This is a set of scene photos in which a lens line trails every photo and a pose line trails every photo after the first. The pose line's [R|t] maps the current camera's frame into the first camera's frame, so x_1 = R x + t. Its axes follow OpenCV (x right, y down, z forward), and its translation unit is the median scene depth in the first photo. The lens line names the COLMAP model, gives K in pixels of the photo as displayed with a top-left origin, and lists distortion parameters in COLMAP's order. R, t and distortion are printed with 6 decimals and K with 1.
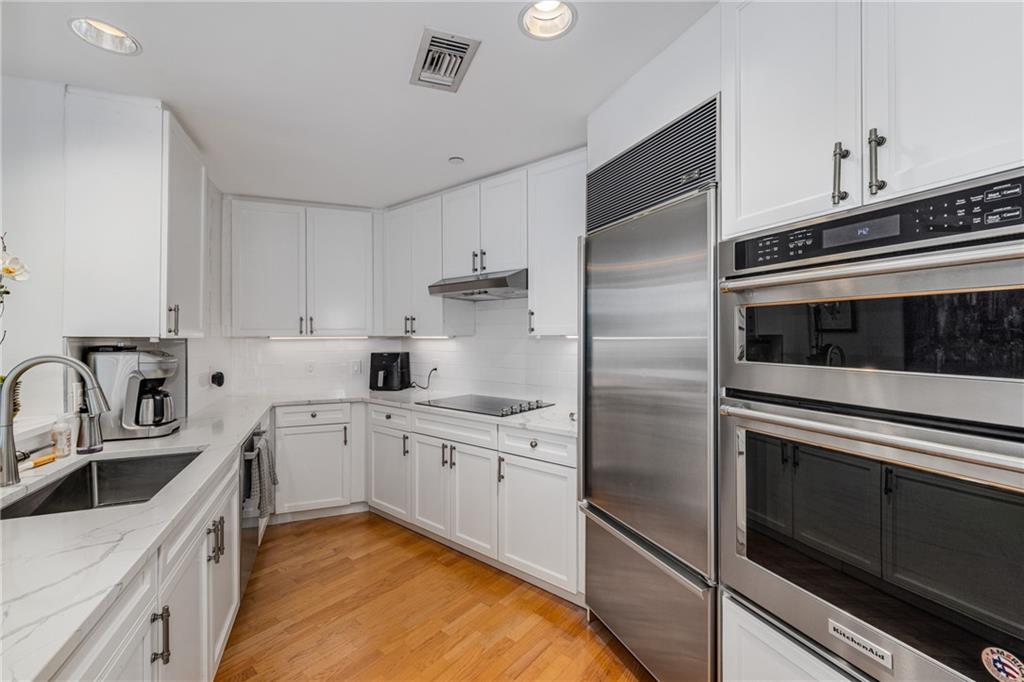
lens RADIAL K [[425.4, 0, 507.2], [0, 425.4, 338.2], [0, 0, 1]] dist [-0.020301, 0.007296]
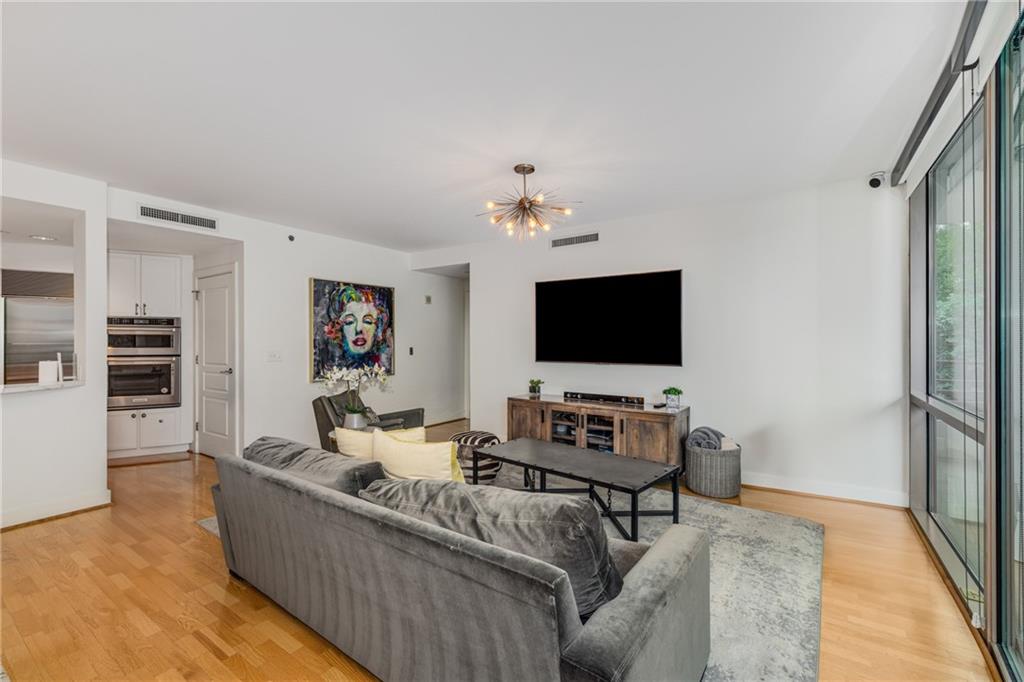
lens RADIAL K [[436.0, 0, 510.4], [0, 436.0, 337.6], [0, 0, 1]] dist [0.000371, -0.000206]
pose [[-0.090503, 0.011239, 0.995833, -1.686385], [0.005563, 0.999926, -0.010780, 0.009173], [-0.995881, 0.004564, -0.090559, -1.043732]]
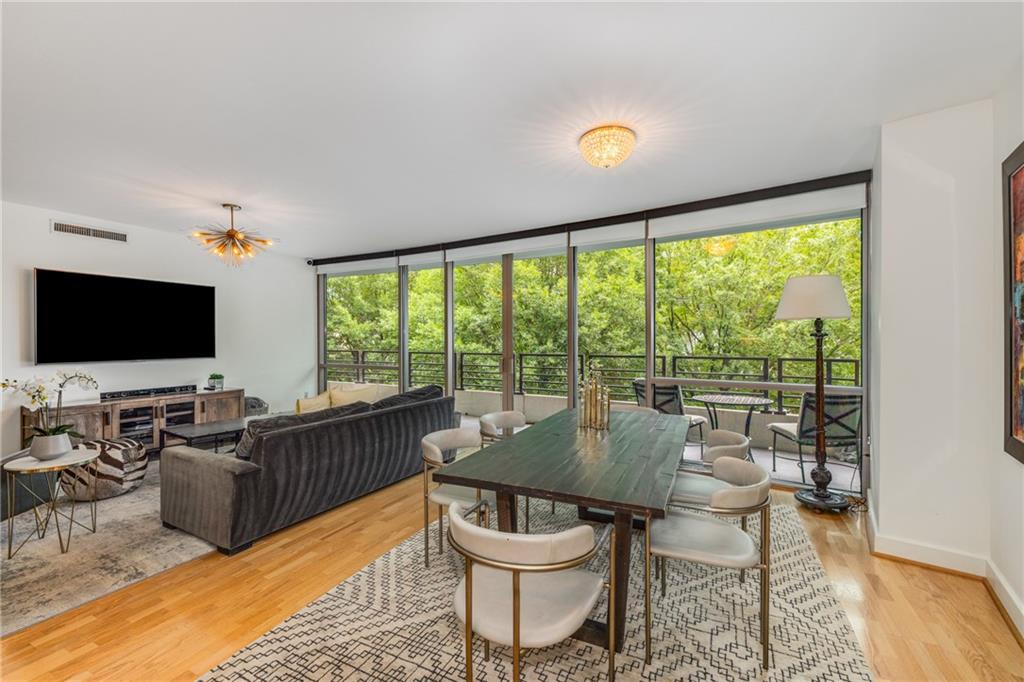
lens RADIAL K [[439.6, 0, 512.0], [0, 439.6, 341.0], [0, 0, 1]] dist [0.016226, -0.000115]
pose [[-0.973606, 0.007065, -0.228127, -1.116530], [0.004457, 0.999919, 0.011945, -0.003731], [0.228193, 0.010613, -0.973558, 0.568903]]
